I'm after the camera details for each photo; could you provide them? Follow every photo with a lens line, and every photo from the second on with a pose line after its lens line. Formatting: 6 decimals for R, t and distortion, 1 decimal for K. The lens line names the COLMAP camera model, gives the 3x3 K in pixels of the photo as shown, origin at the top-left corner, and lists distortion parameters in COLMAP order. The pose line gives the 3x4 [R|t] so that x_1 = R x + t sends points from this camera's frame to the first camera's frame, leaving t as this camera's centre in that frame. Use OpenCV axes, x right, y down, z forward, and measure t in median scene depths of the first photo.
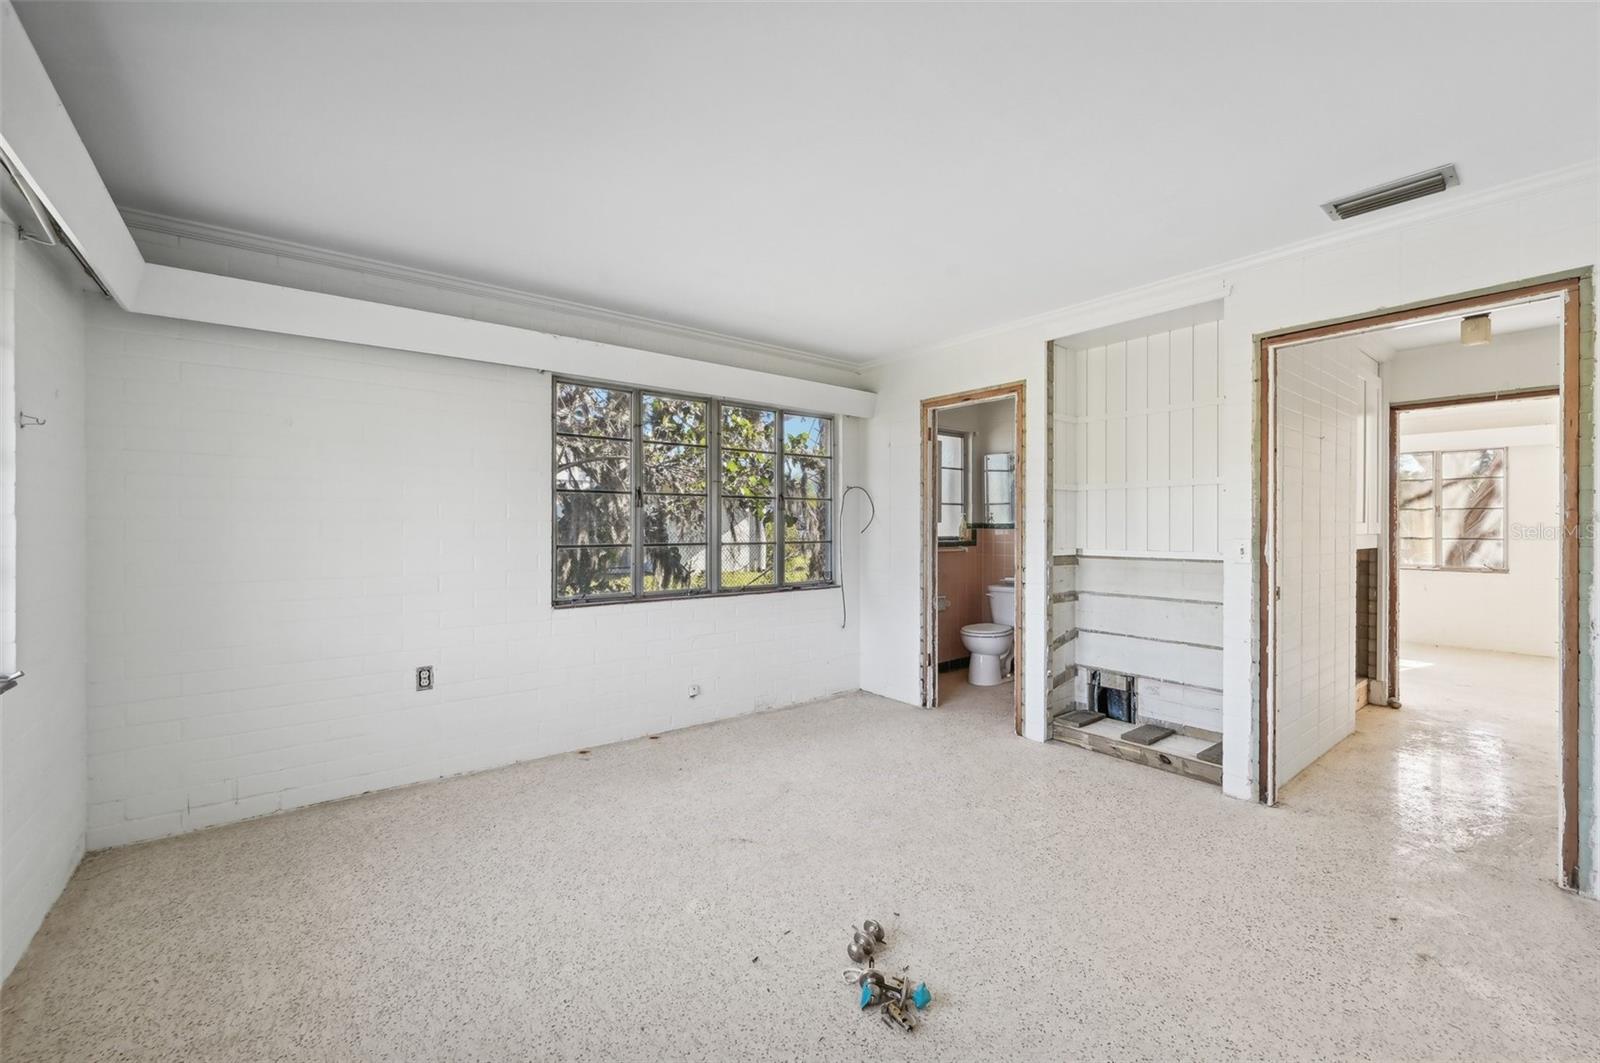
lens RADIAL K [[653.5, 0, 796.5], [0, 653.5, 528.3], [0, 0, 1]] dist [-0.001066, 0.000302]
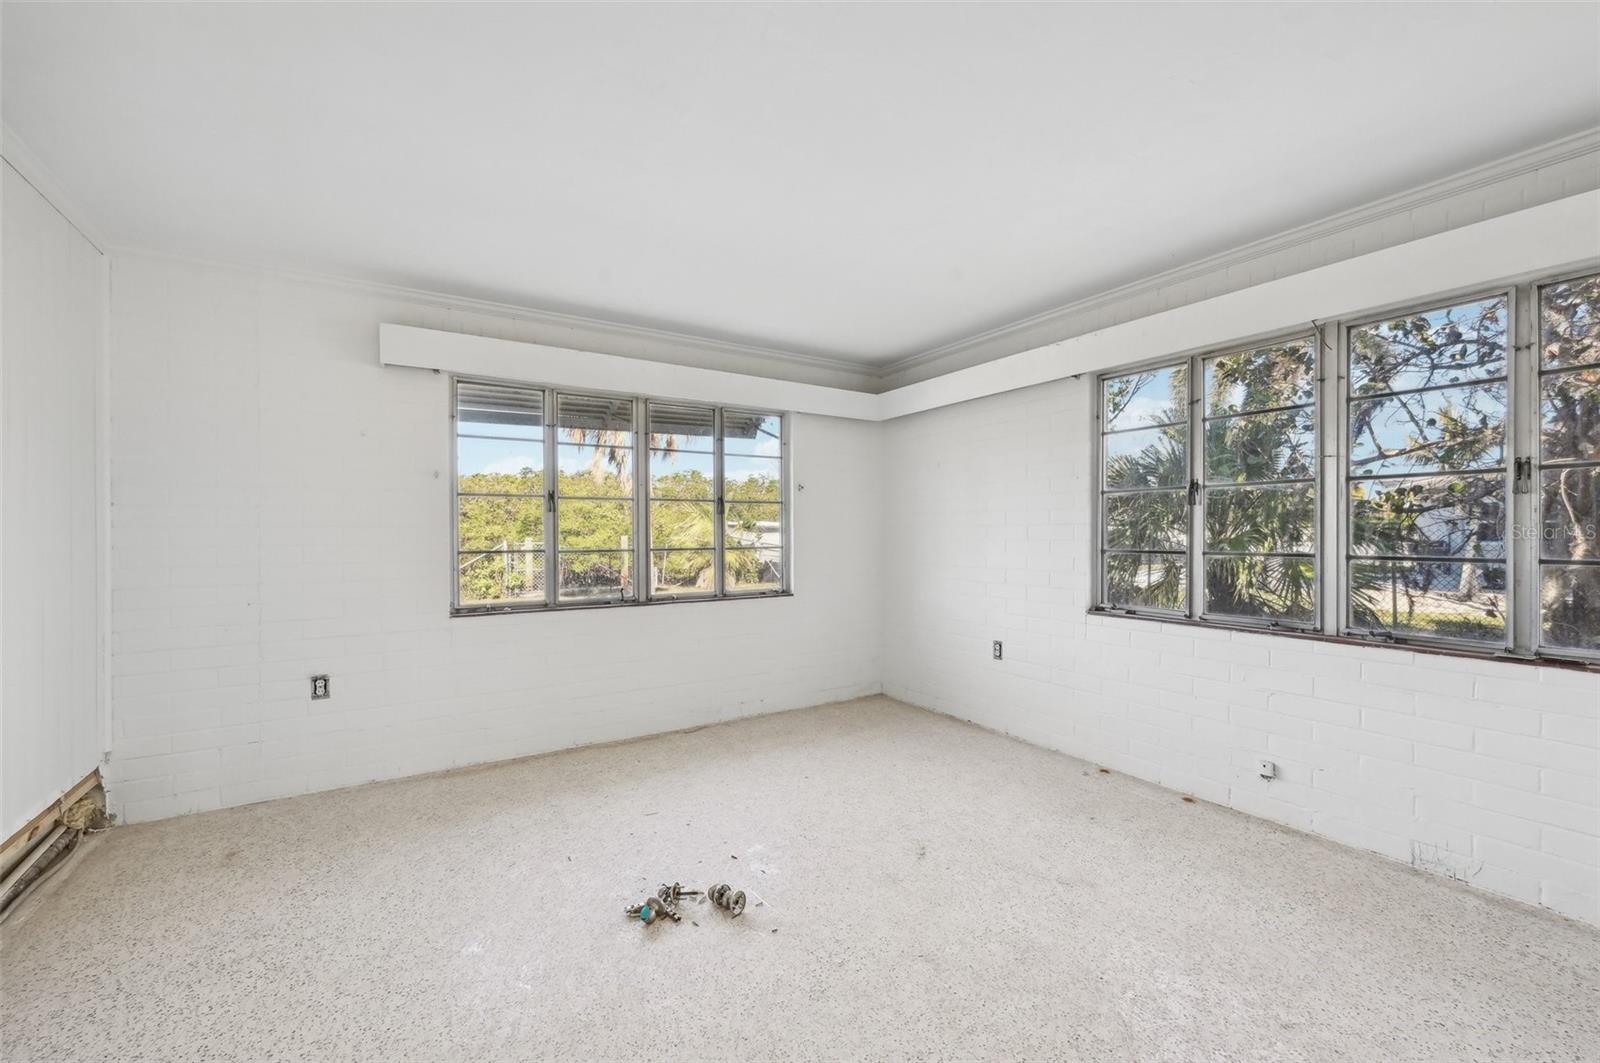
lens RADIAL K [[653.5, 0, 803.8], [0, 653.5, 533.1], [0, 0, 1]] dist [-0.001066, 0.000302]
pose [[-0.099746, 0.002274, -0.995010, 0.639427], [0.001398, 0.999997, 0.002146, -0.000613], [0.995012, -0.001177, -0.099749, 0.655712]]
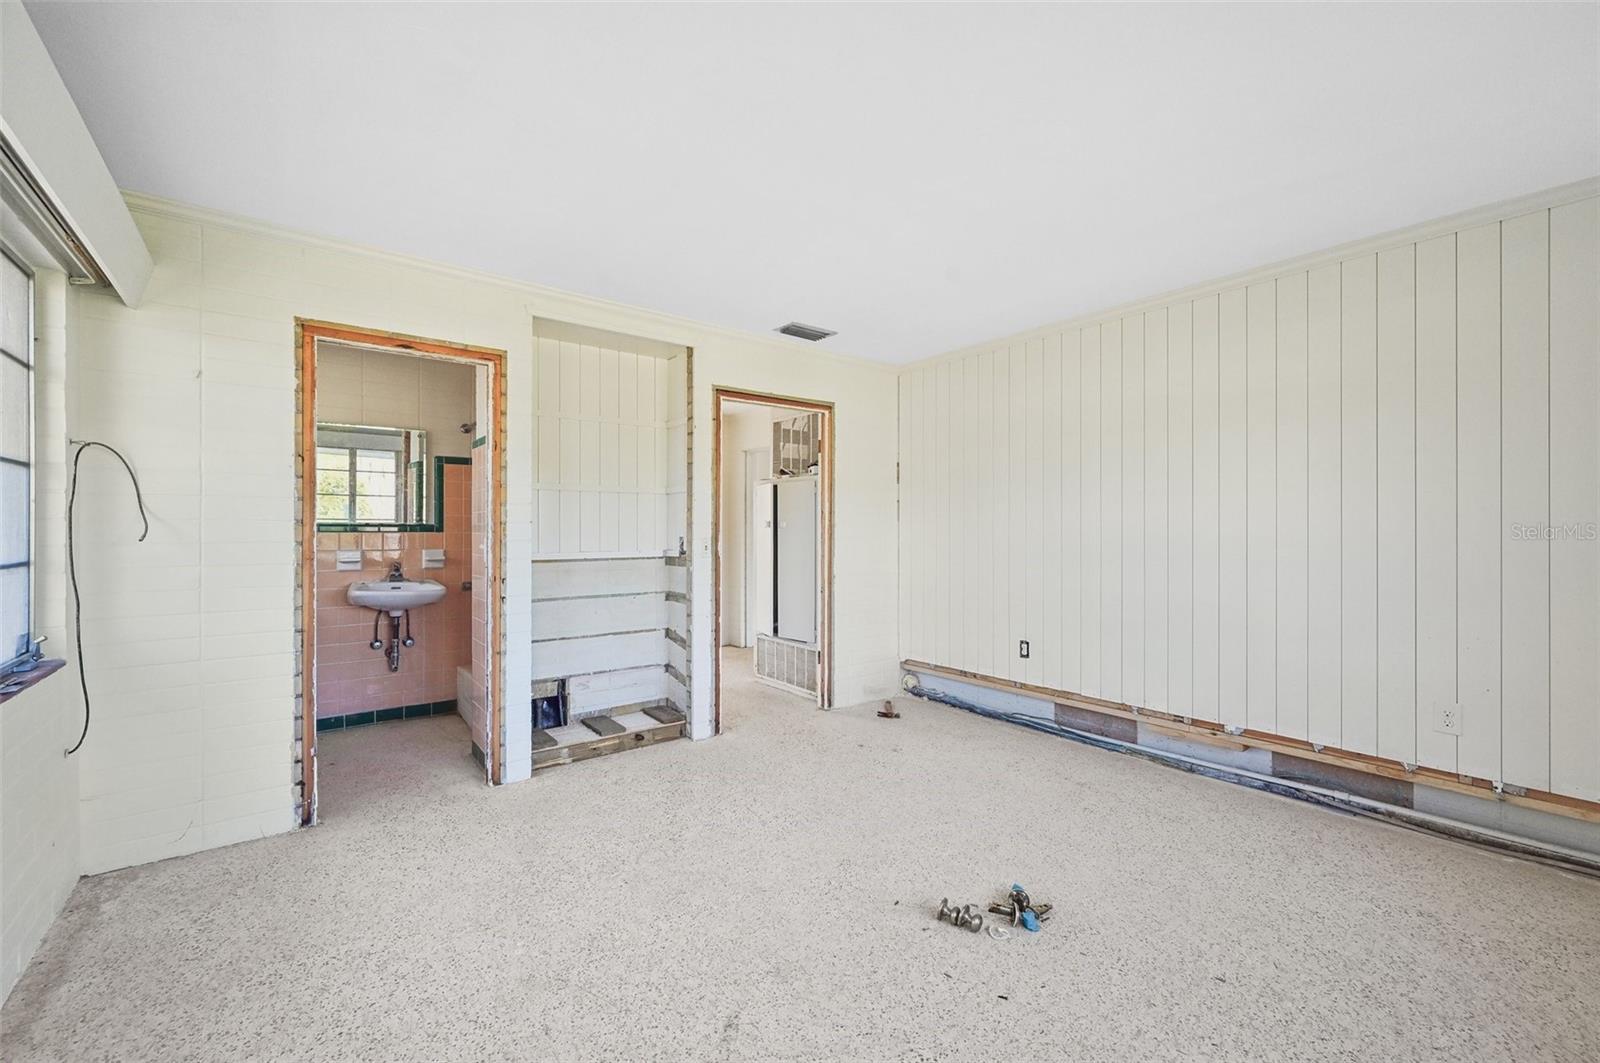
lens RADIAL K [[653.5, 0, 805.2], [0, 653.5, 529.7], [0, 0, 1]] dist [-0.001066, 0.000302]
pose [[-0.006433, -0.000446, 0.999979, -0.506393], [0.001765, 0.999998, 0.000457, -0.000804], [-0.999978, 0.001767, -0.006433, 0.661308]]
